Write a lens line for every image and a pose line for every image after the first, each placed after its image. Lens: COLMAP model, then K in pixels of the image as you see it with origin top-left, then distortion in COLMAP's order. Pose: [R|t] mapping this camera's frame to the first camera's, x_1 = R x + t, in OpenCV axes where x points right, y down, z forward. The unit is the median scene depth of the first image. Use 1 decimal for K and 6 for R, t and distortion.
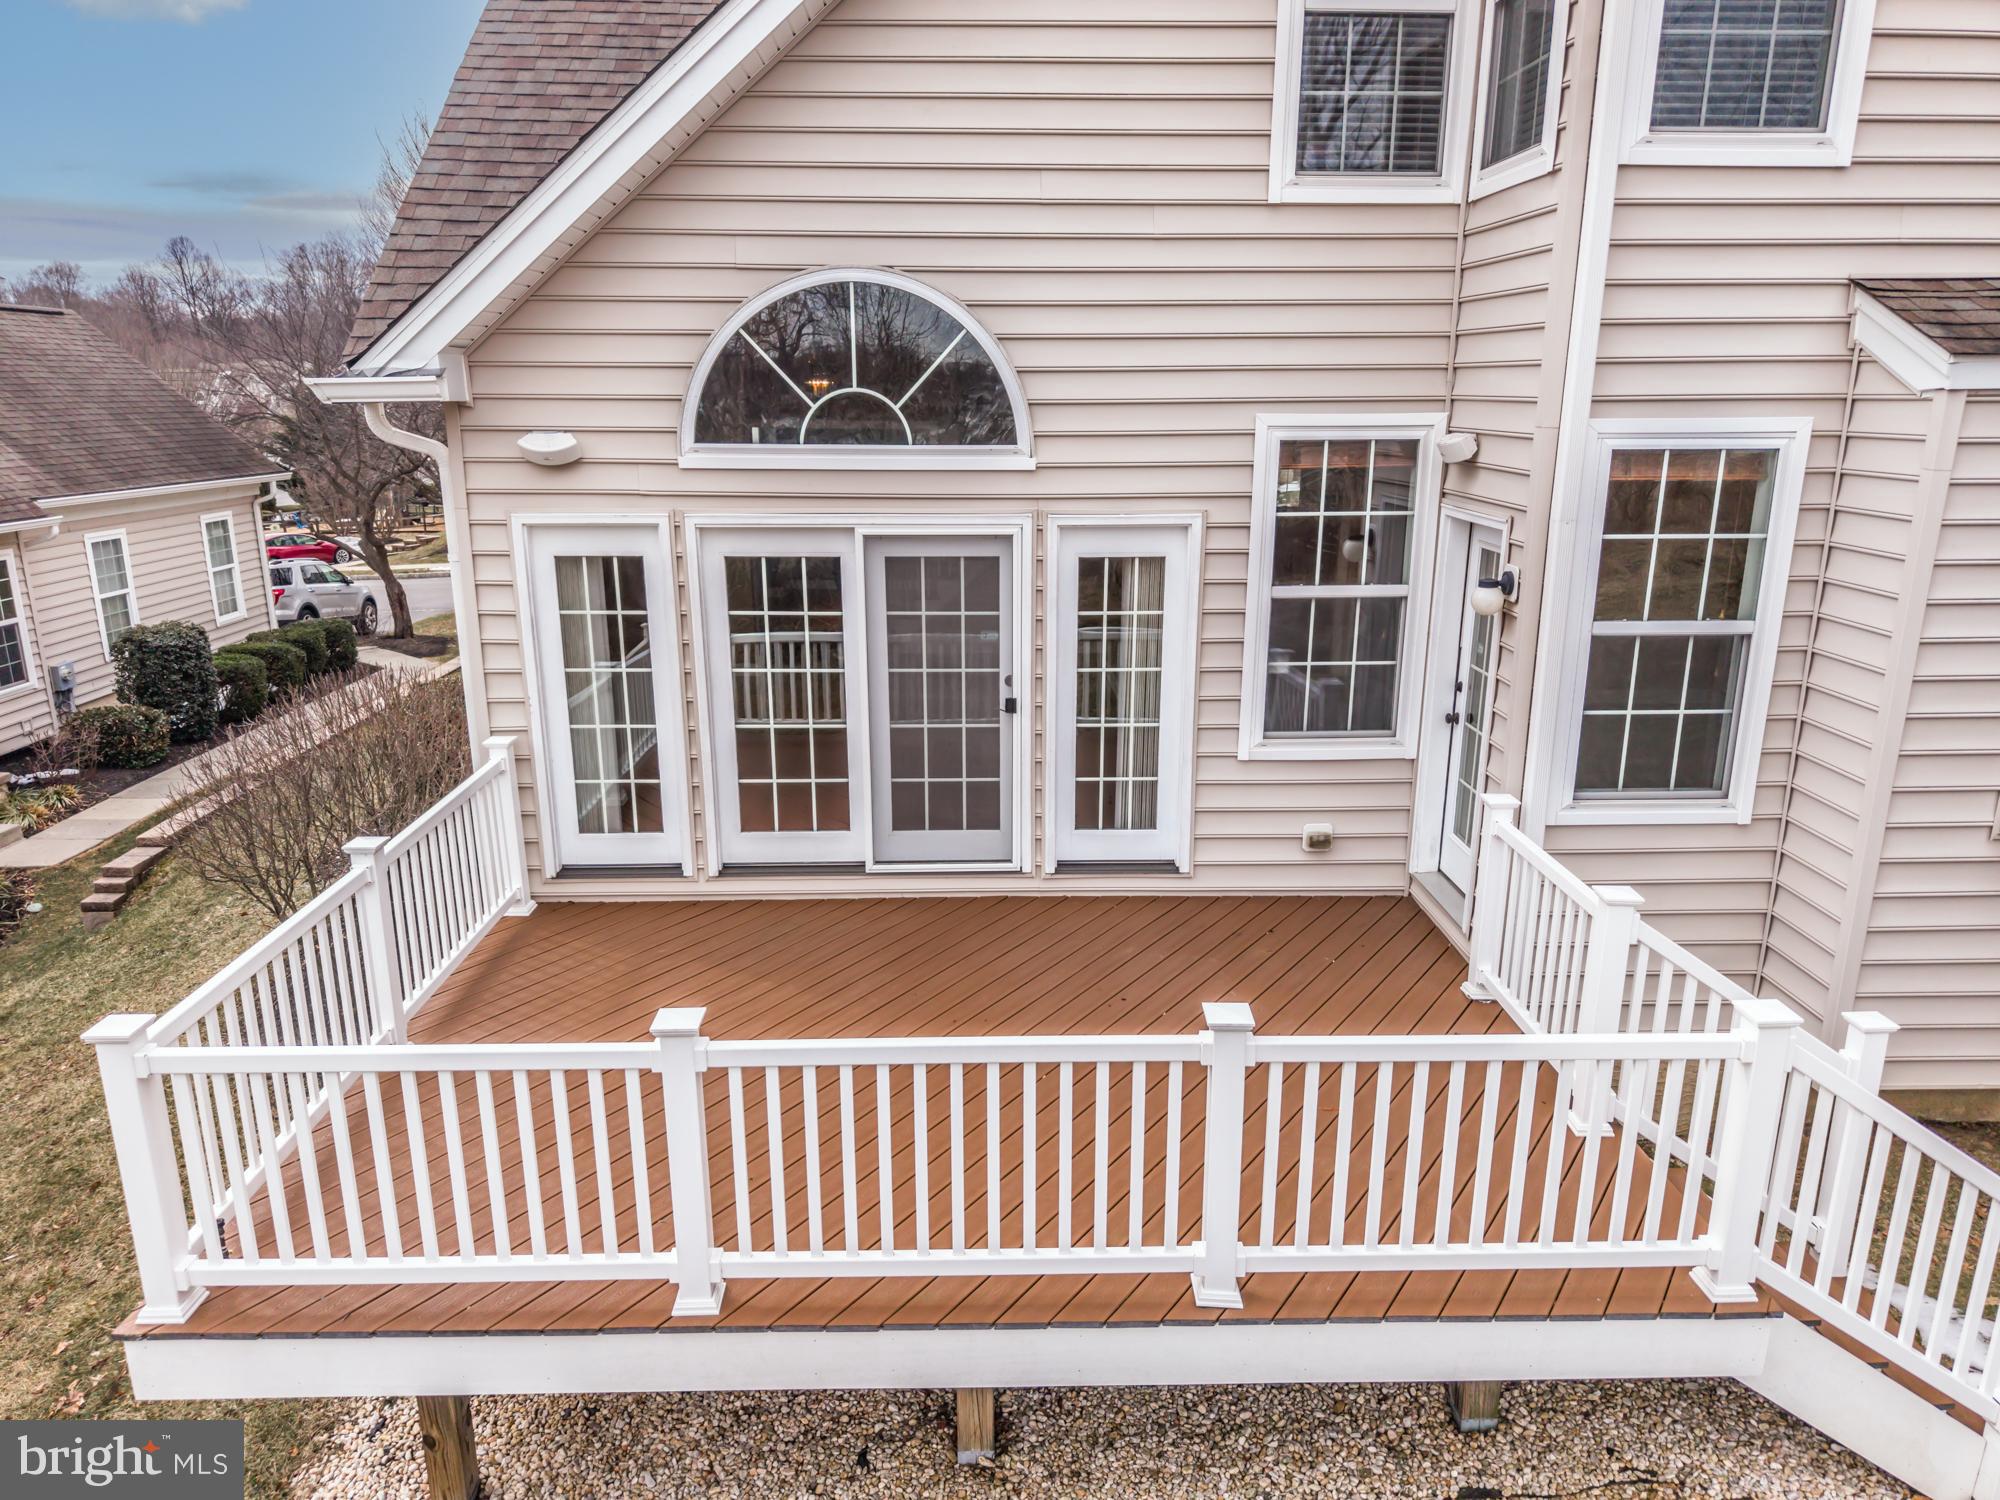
lens RADIAL K [[1345.2, 0, 1000.7], [0, 1345.2, 766.5], [0, 0, 1]] dist [0.015086, -0.017306]
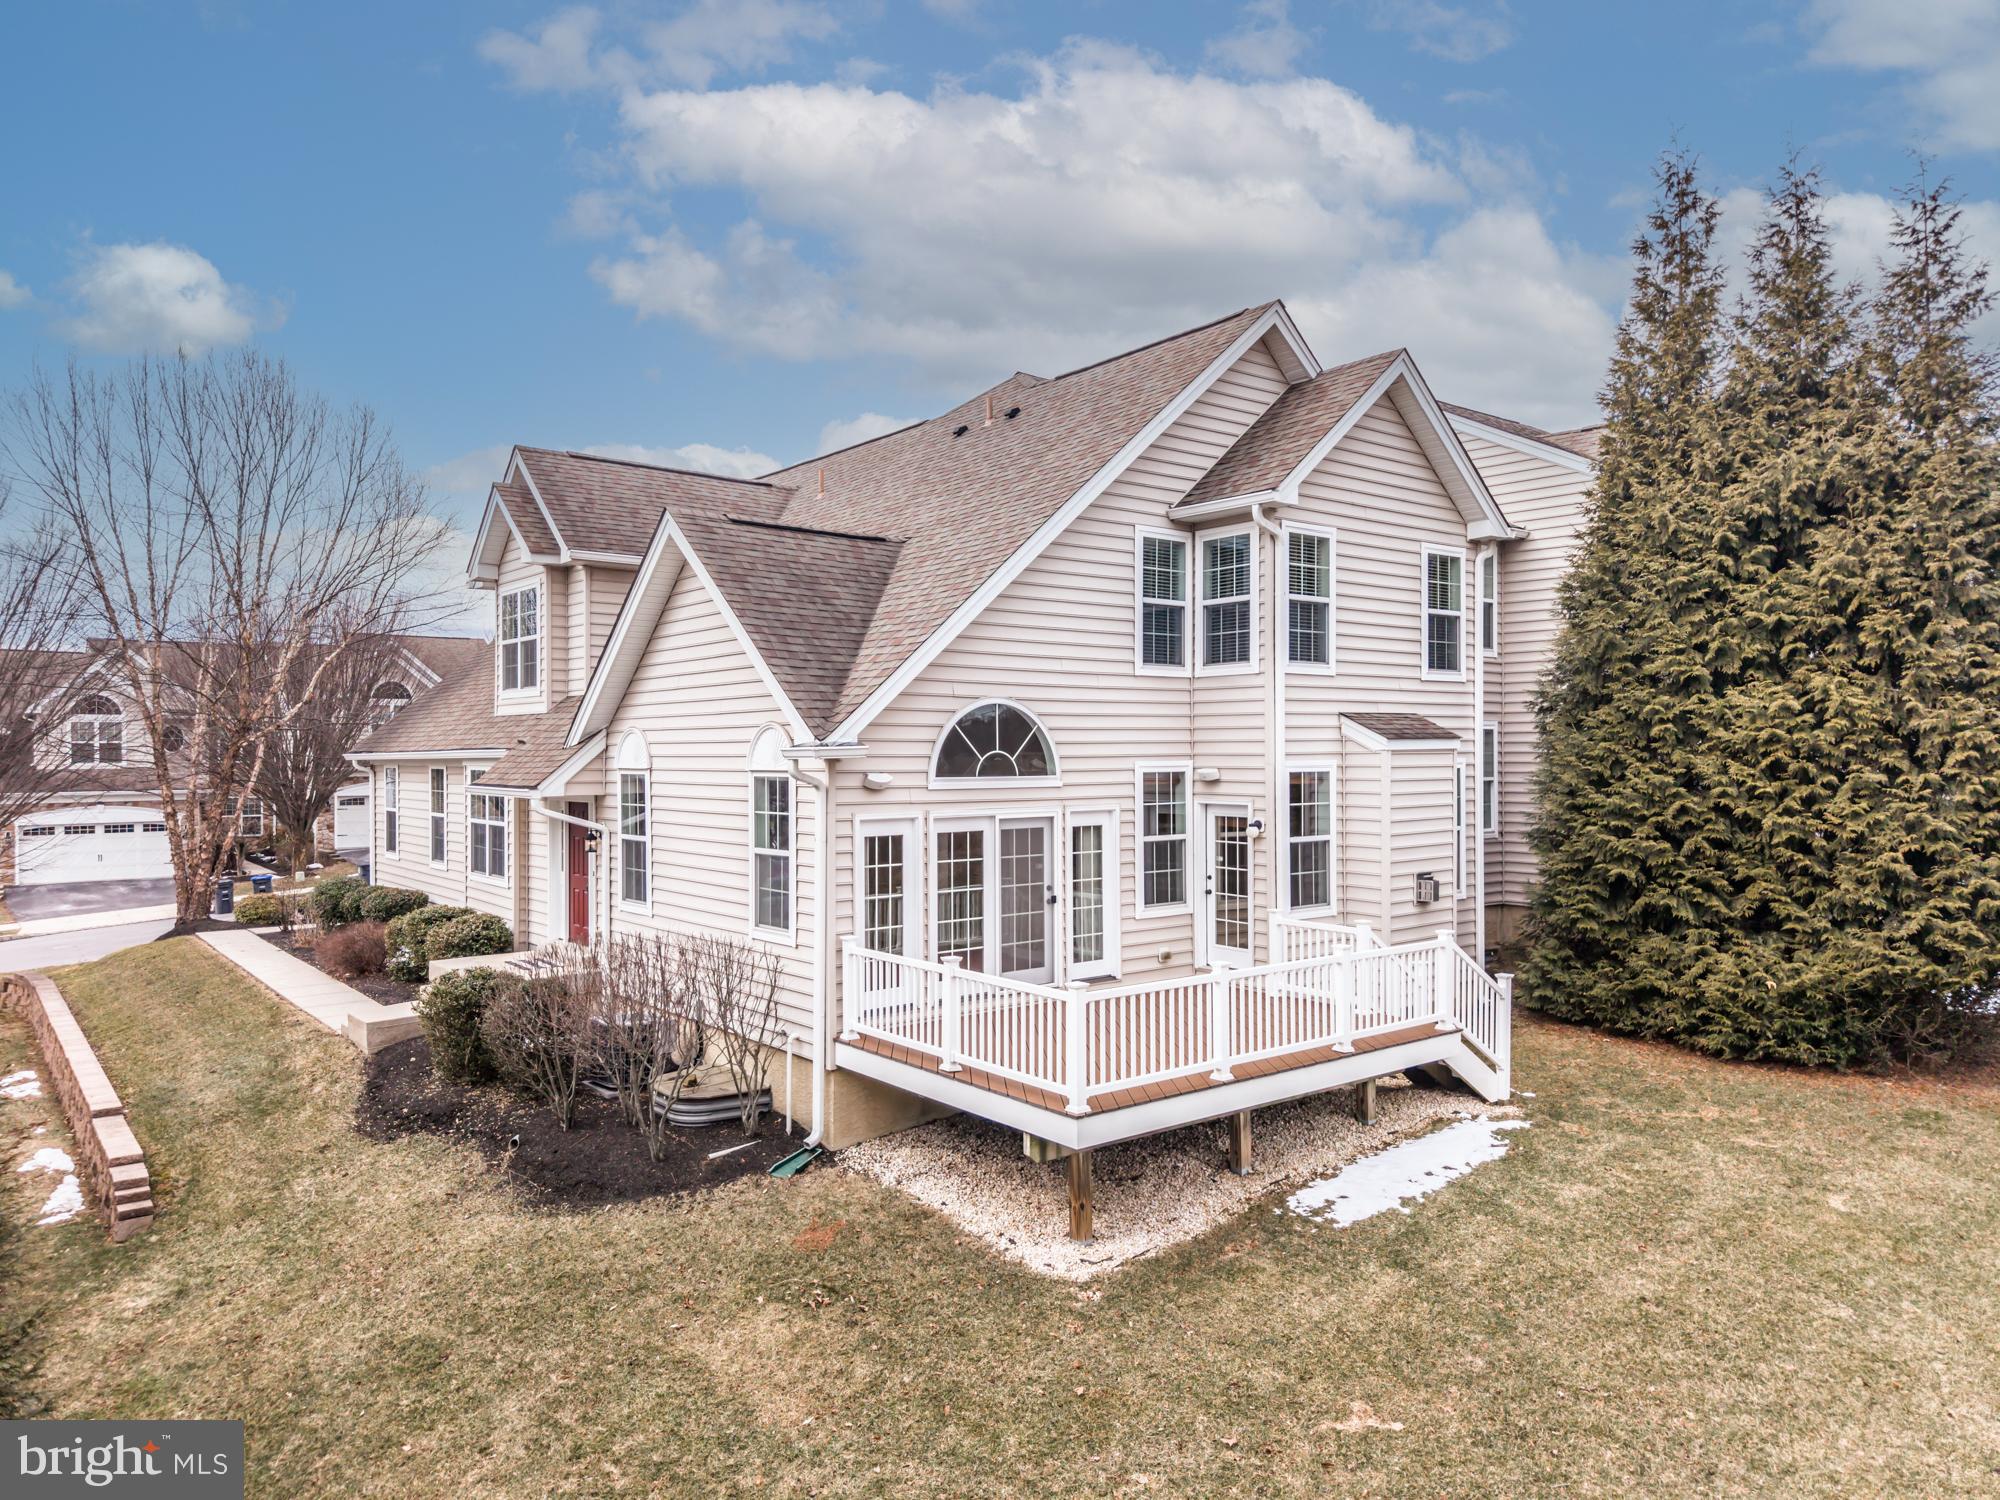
lens RADIAL K [[1345.2, 0, 1000.5], [0, 1345.2, 747.3], [0, 0, 1]] dist [0.015086, -0.017306]
pose [[0.795846, -0.000838, 0.605498, -1.321406], [0.166909, 0.961559, -0.218049, 0.165957], [-0.582040, 0.274597, 0.765393, -0.586124]]
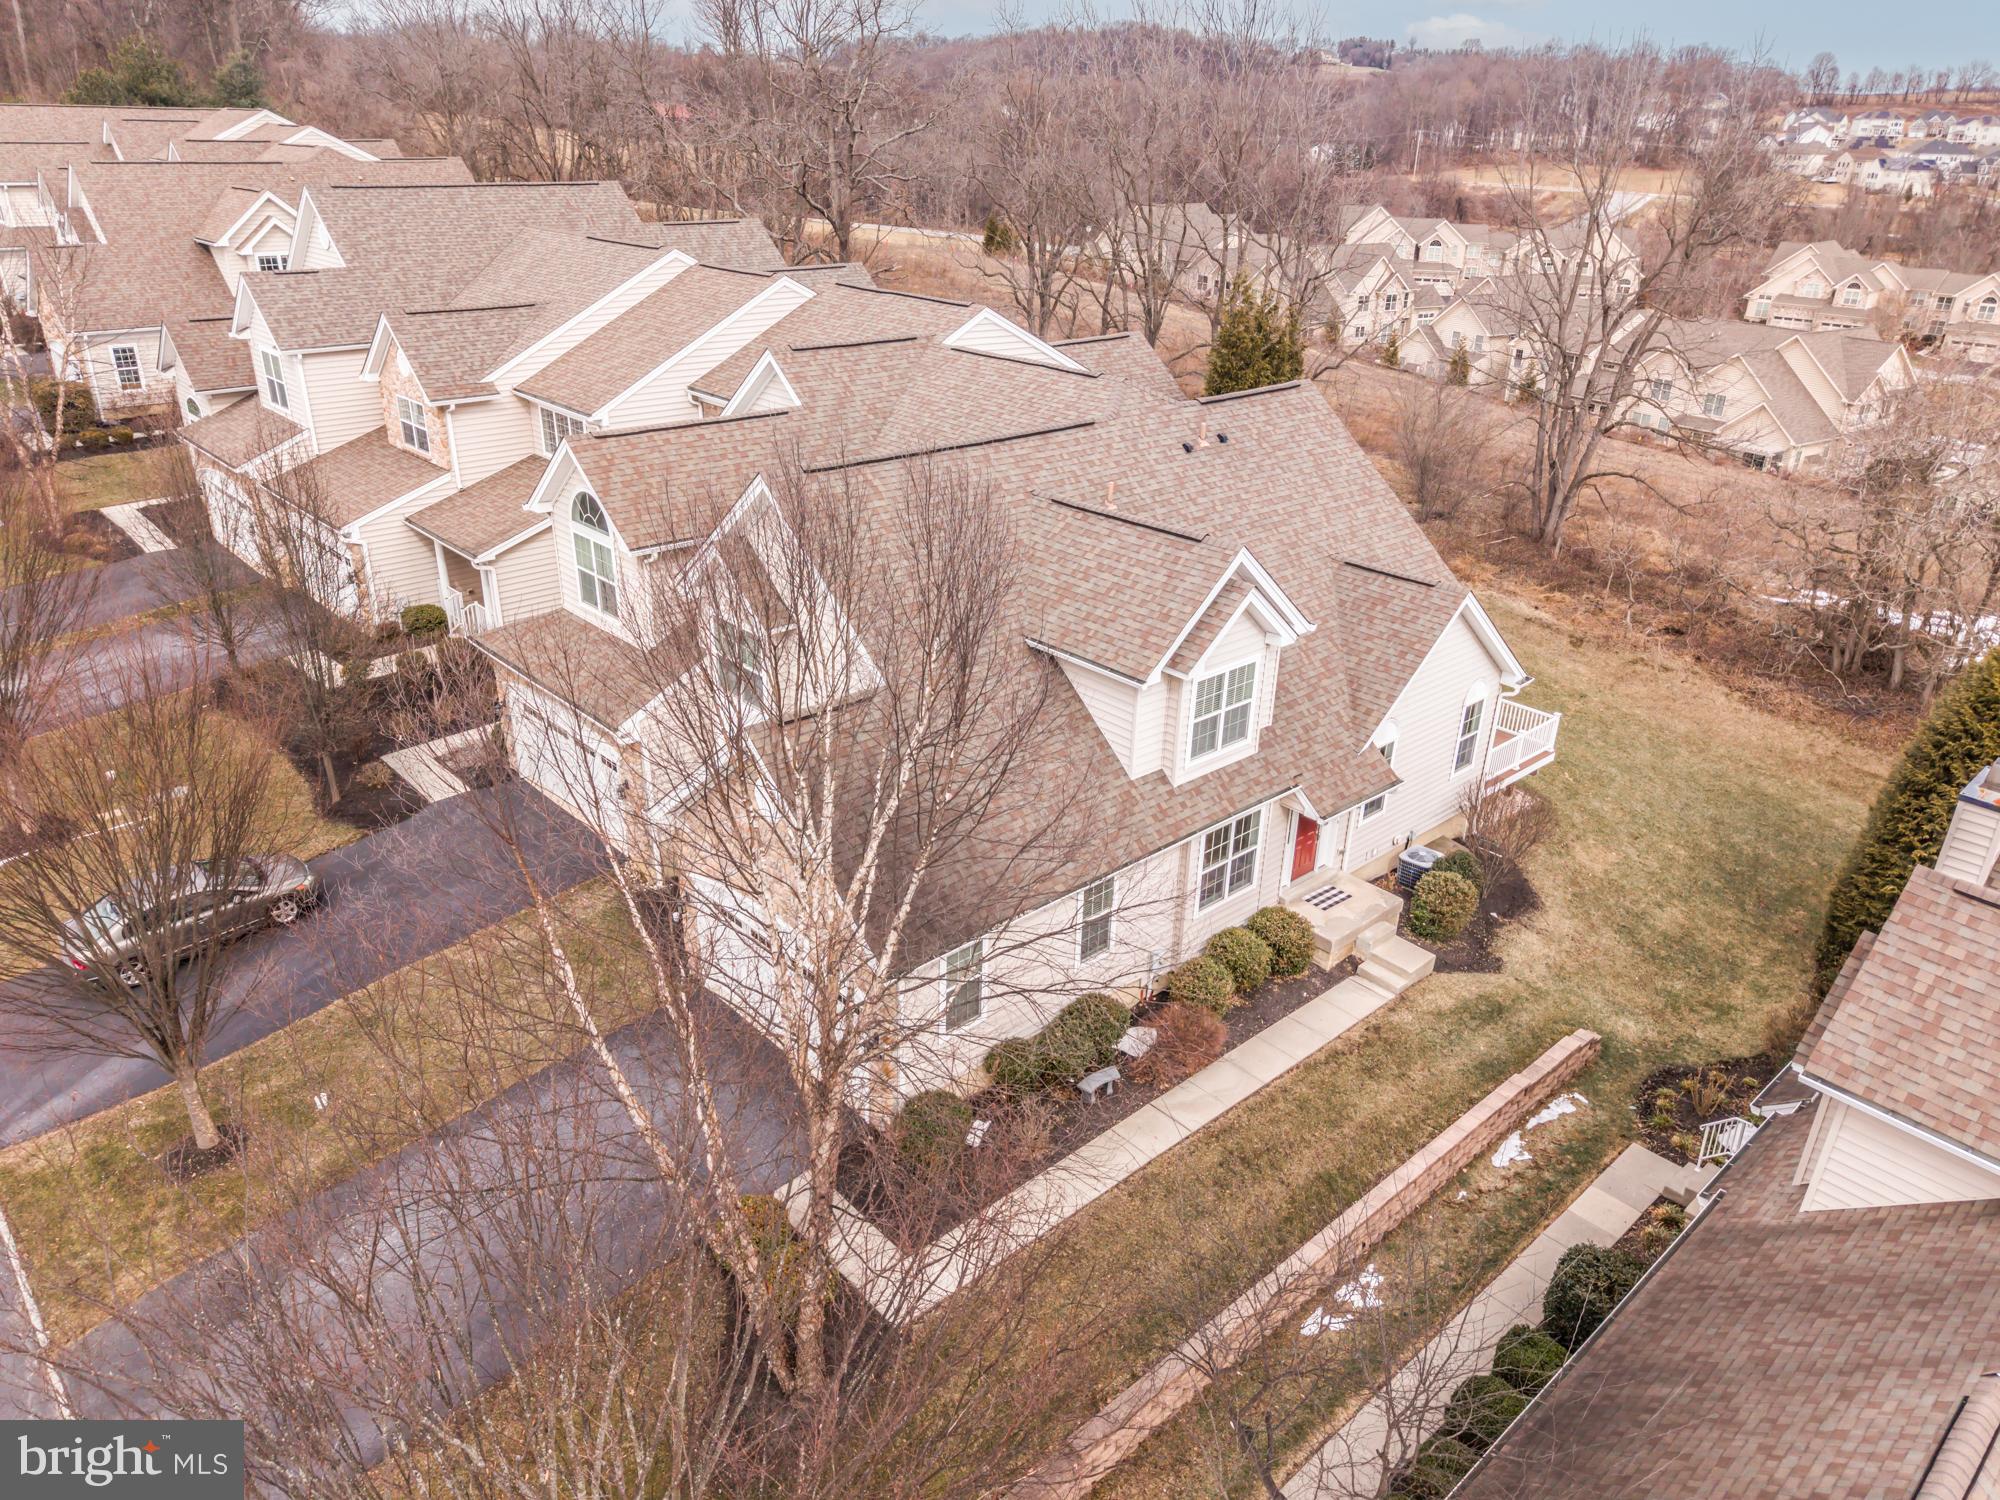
lens RADIAL K [[1345.2, 0, 990.7], [0, 1345.2, 764.8], [0, 0, 1]] dist [0.015086, -0.017306]
pose [[-0.650605, -0.340295, 0.678905, -2.292343], [0.183567, 0.797002, 0.575405, -2.762449], [-0.736896, 0.498987, -0.456067, 4.178321]]
